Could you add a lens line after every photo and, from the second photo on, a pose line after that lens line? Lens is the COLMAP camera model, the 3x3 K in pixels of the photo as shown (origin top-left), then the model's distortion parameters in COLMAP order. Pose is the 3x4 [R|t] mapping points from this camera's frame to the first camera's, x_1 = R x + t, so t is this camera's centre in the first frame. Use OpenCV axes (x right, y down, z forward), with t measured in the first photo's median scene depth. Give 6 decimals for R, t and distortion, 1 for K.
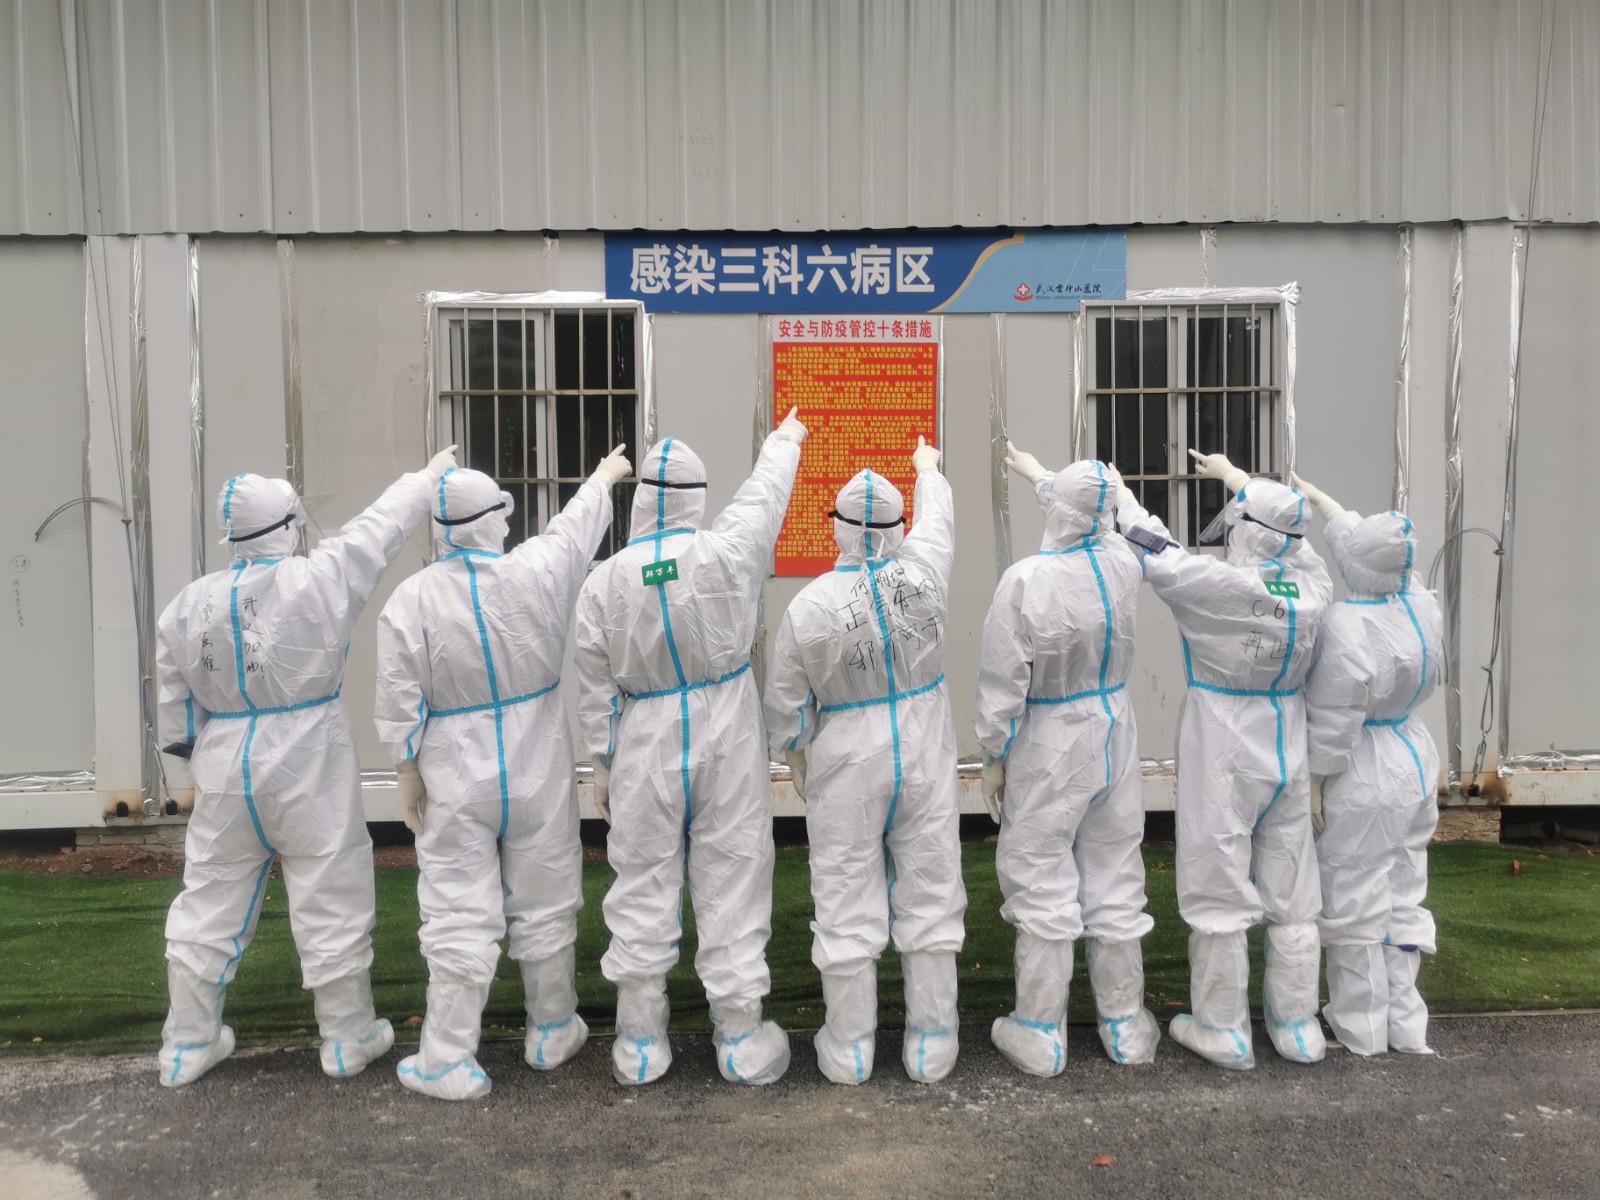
lens RADIAL K [[1235.9, 0, 800.6], [0, 1235.9, 601.8], [0, 0, 1]] dist [0.010581, -0.017133]
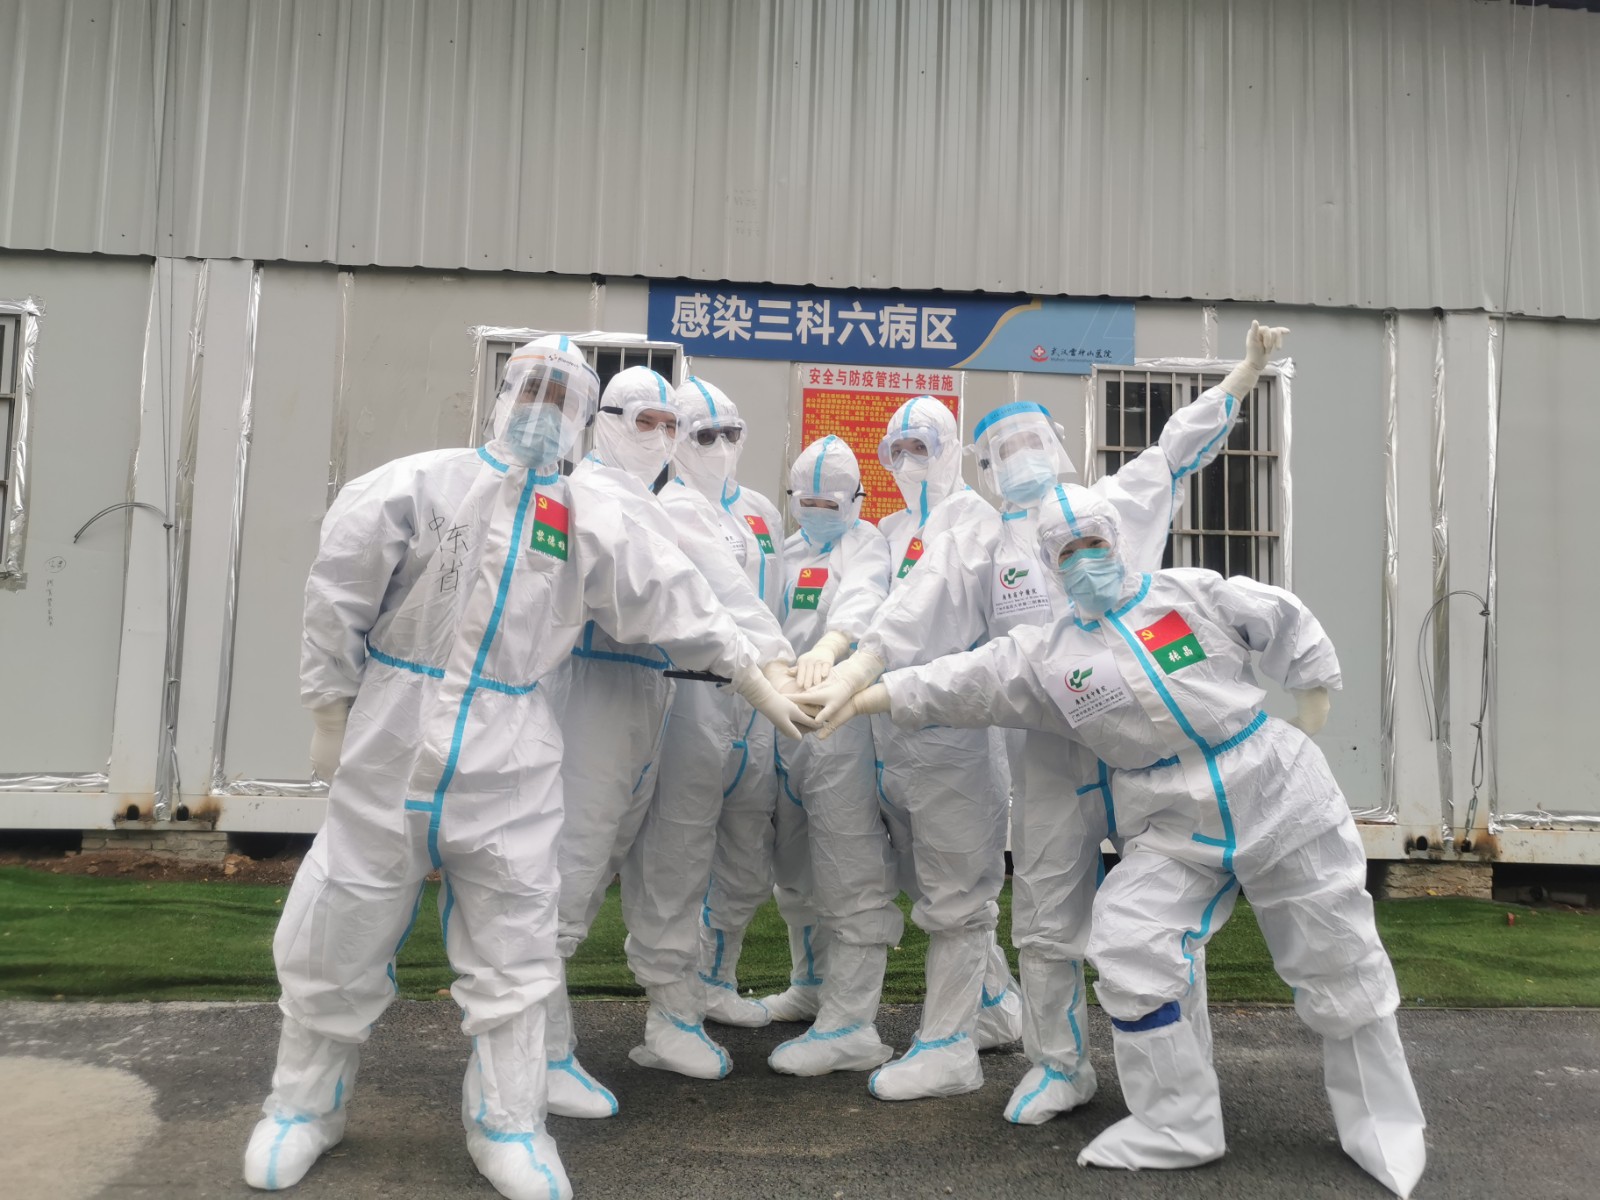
lens RADIAL K [[1235.9, 0, 798.3], [0, 1235.9, 594.4], [0, 0, 1]] dist [0.010581, -0.017133]
pose [[0.998672, 0.042753, 0.028756, -0.049621], [-0.038968, 0.991849, -0.121317, 0.093513], [-0.033708, 0.120035, 0.992197, -0.027039]]
